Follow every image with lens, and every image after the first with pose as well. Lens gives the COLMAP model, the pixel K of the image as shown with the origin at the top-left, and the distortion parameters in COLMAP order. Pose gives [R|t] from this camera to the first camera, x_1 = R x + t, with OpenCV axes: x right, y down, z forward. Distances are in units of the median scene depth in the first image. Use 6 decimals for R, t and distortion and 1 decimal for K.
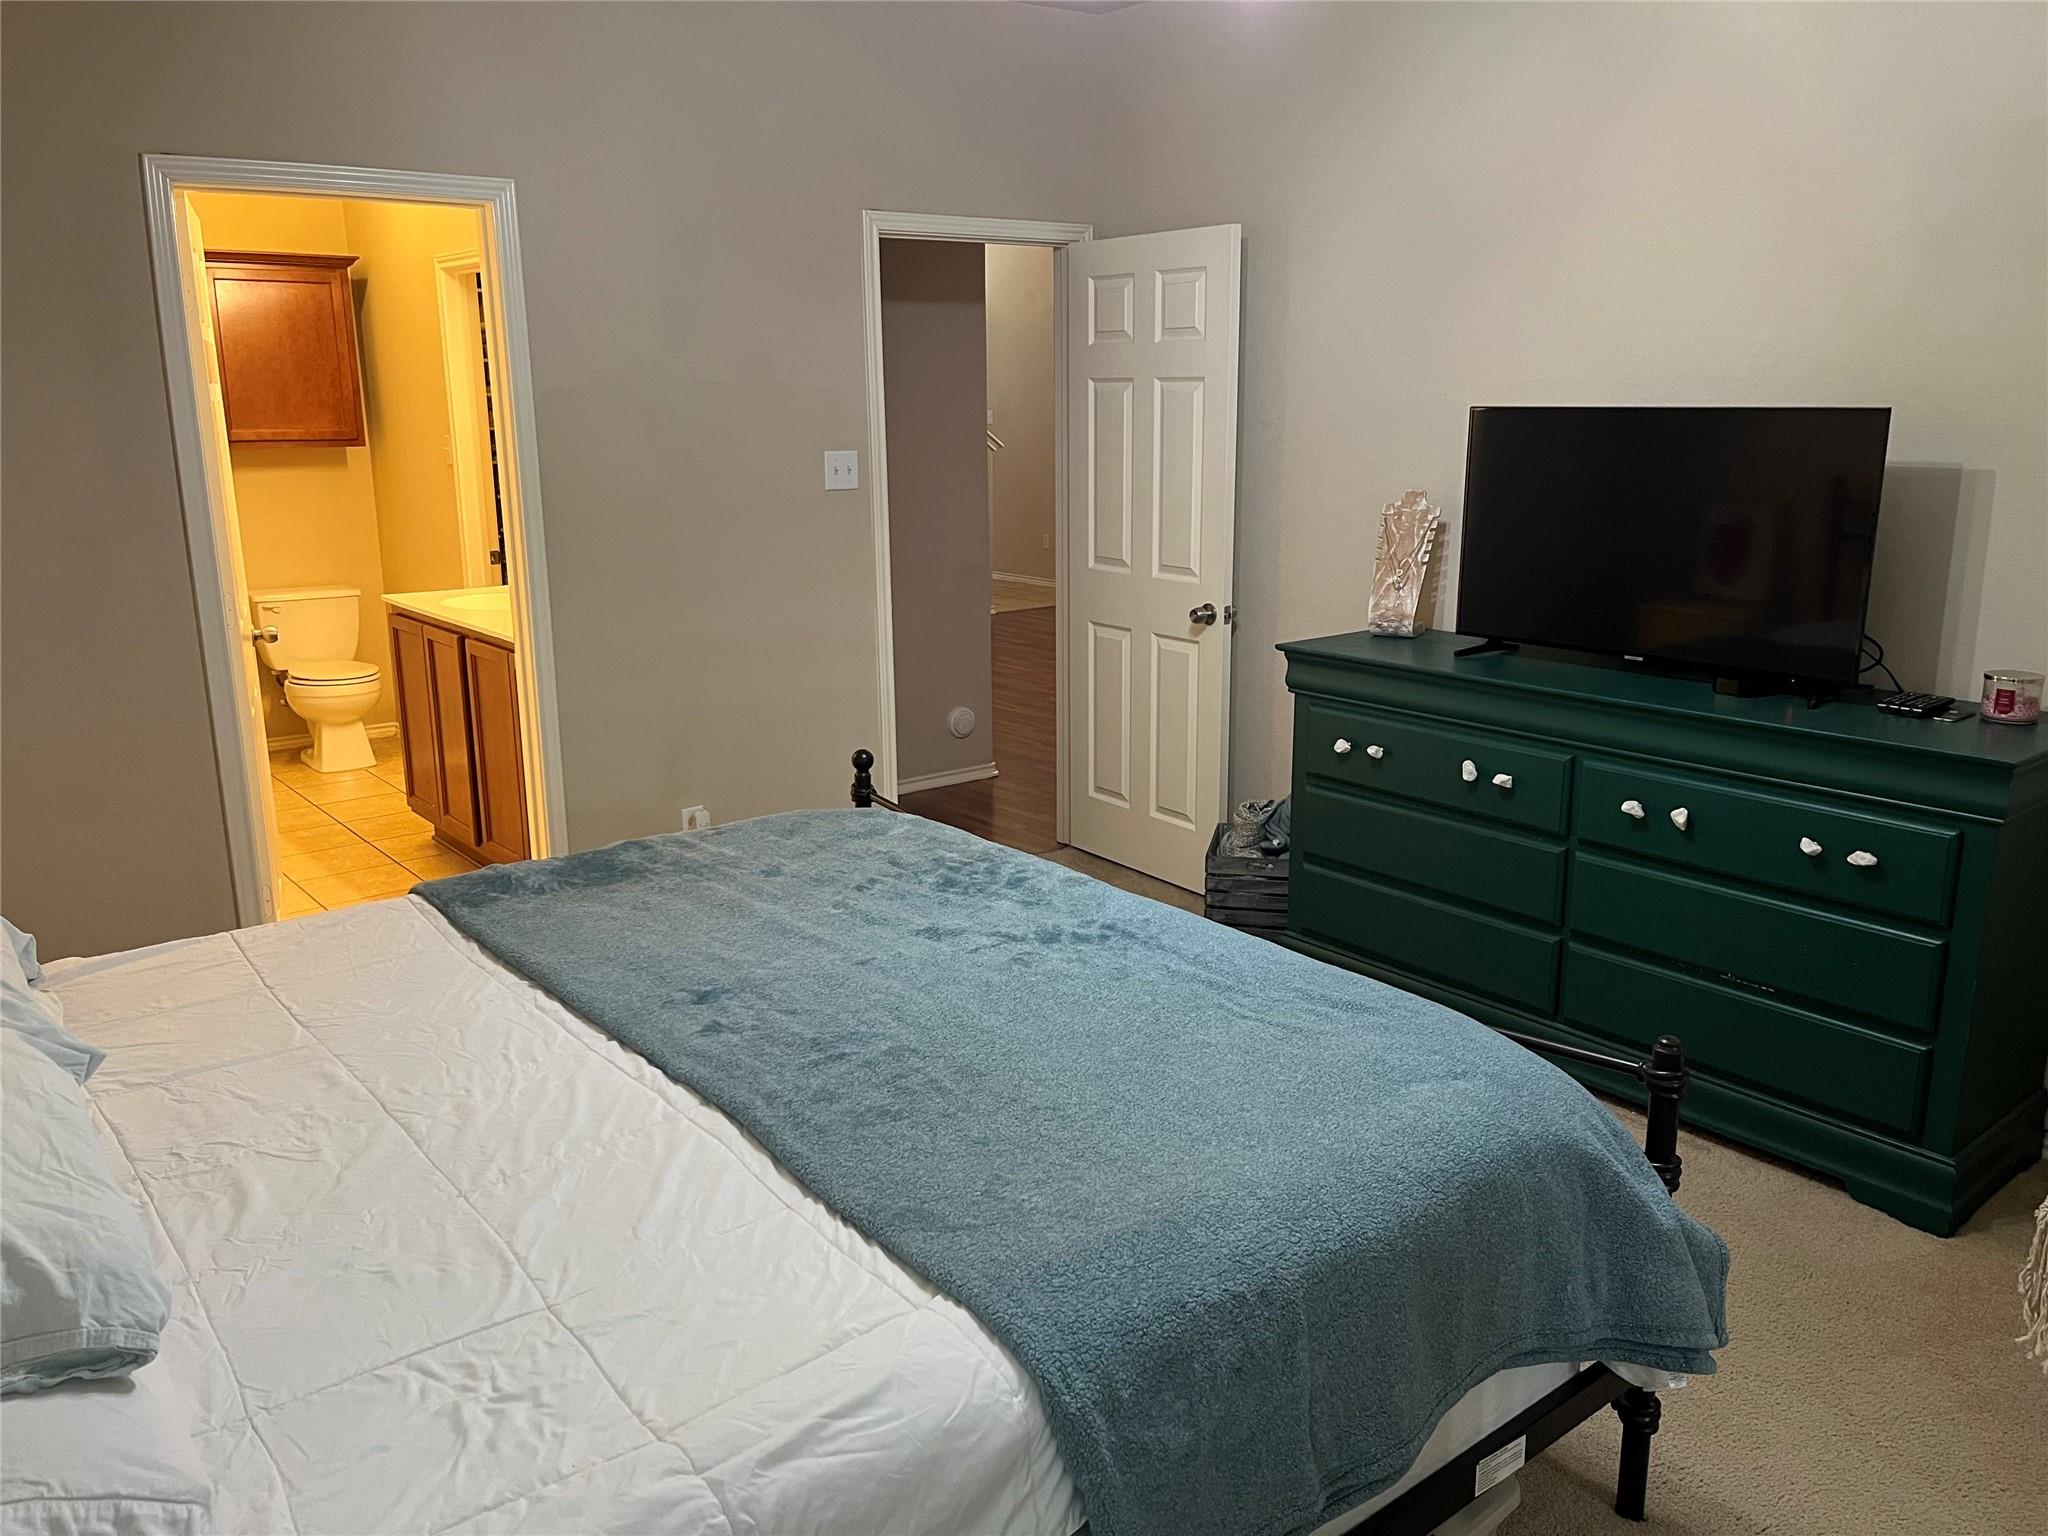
lens RADIAL K [[1543.7, 0, 1013.8], [0, 1543.7, 761.3], [0, 0, 1]] dist [0.051454, -0.078350]
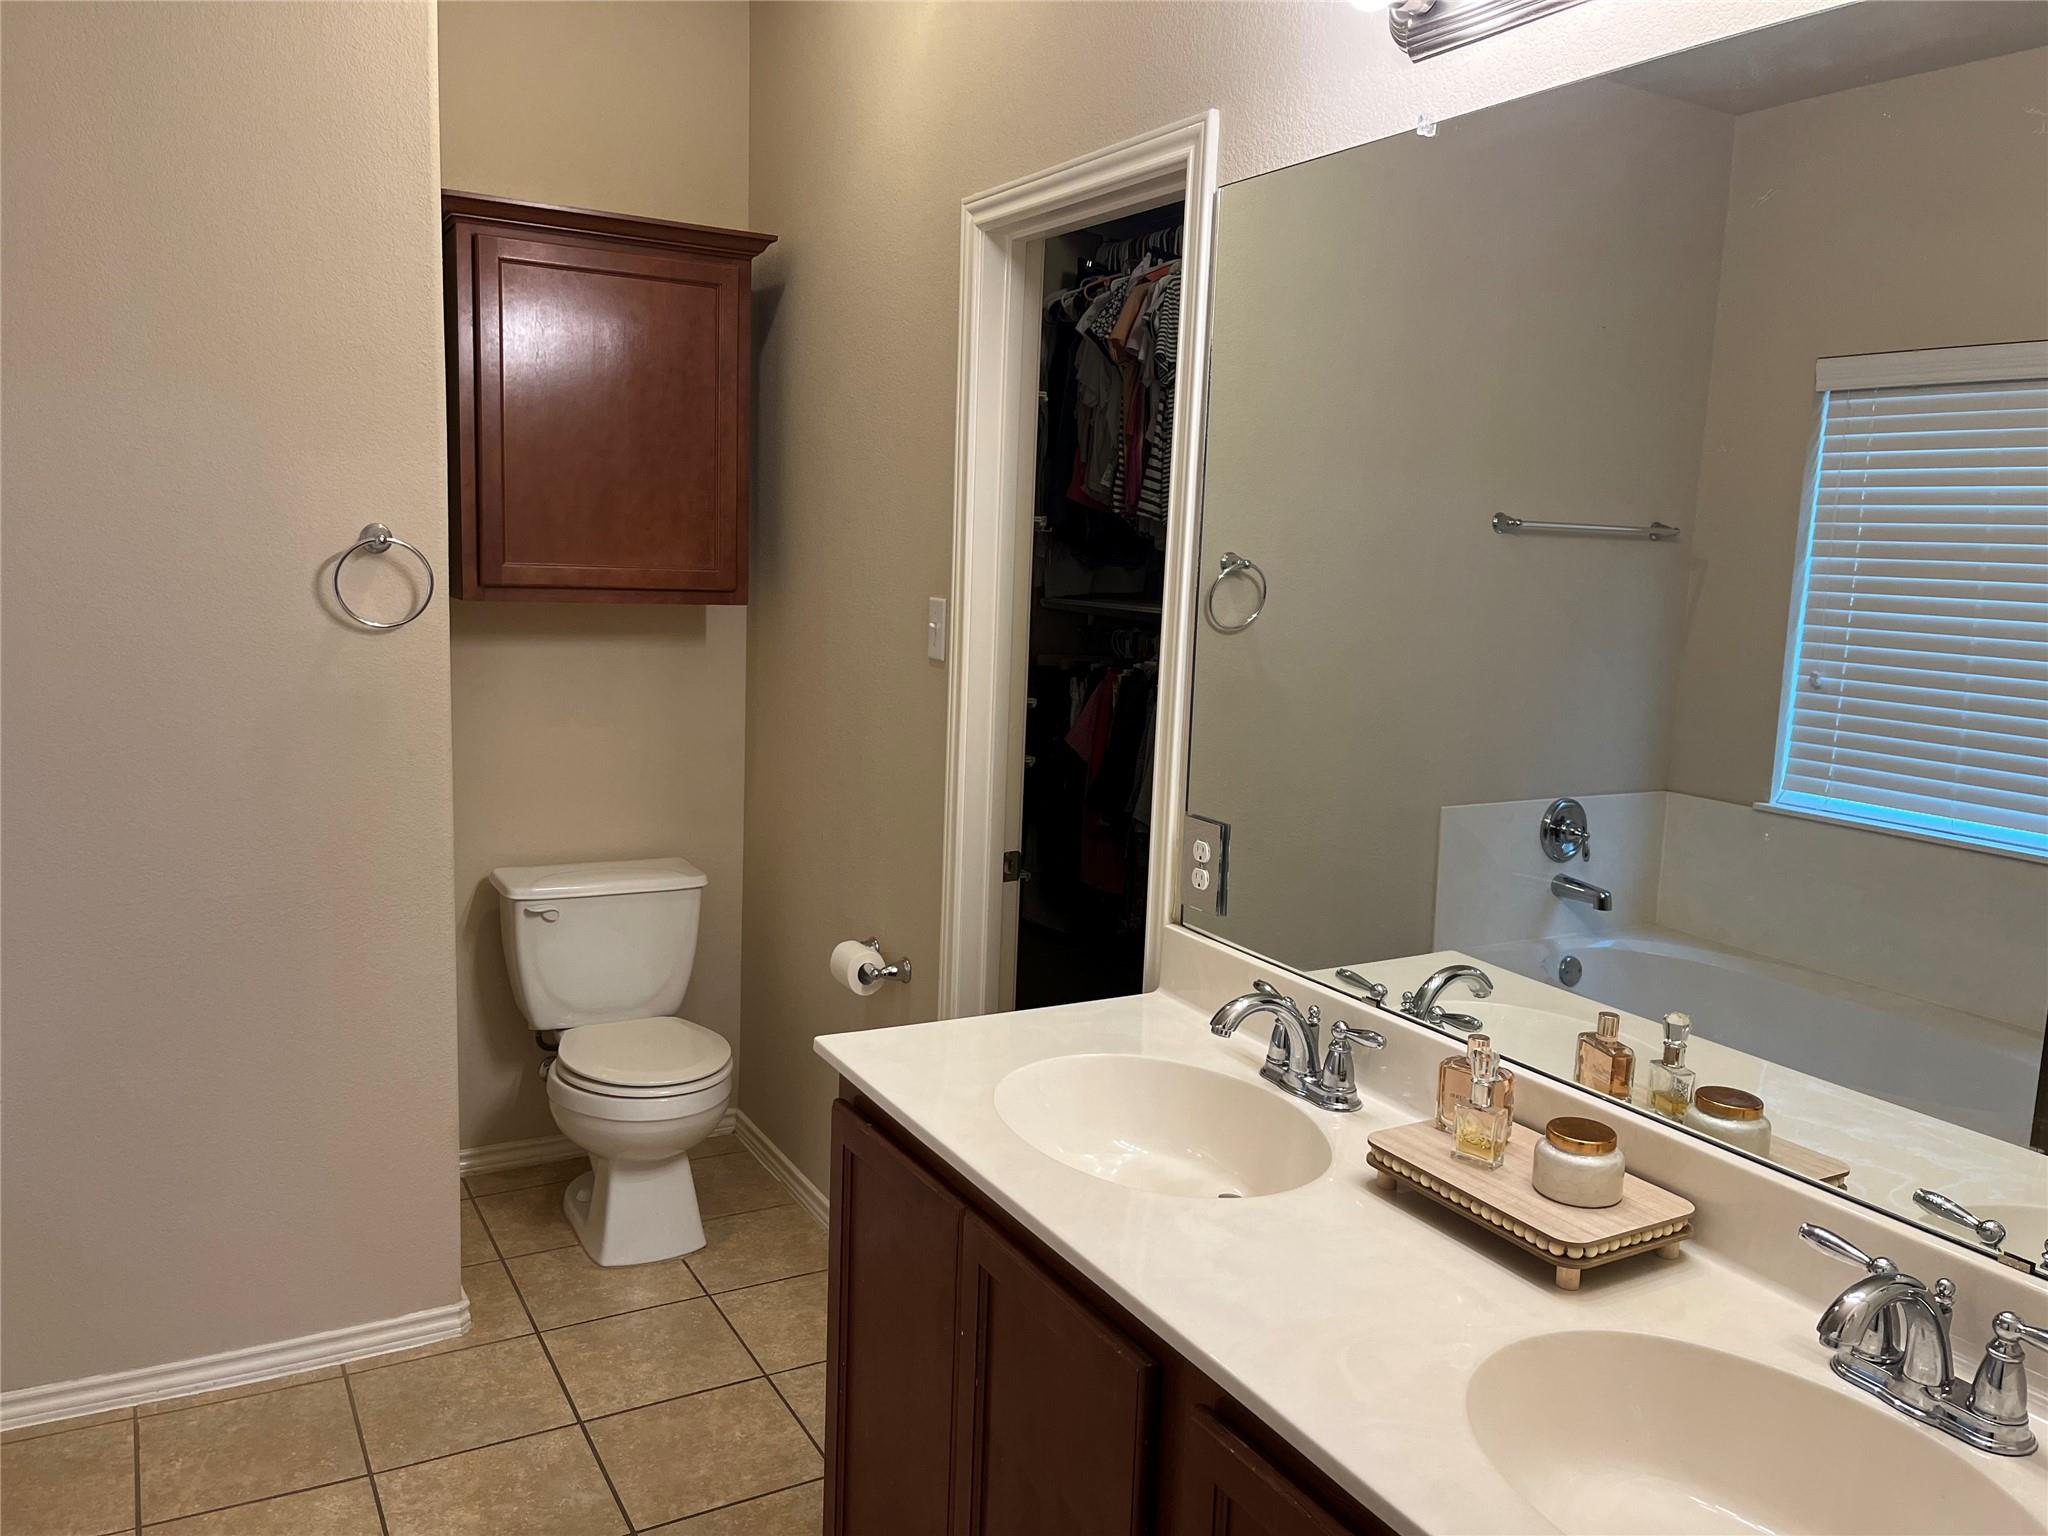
lens RADIAL K [[1543.7, 0, 1013.8], [0, 1543.7, 761.3], [0, 0, 1]] dist [0.051454, -0.078350]
pose [[0.985254, 0.062442, -0.159299, -0.250968], [-0.077057, 0.993199, -0.087276, -0.116692], [0.152766, 0.098264, 0.983365, 0.527714]]
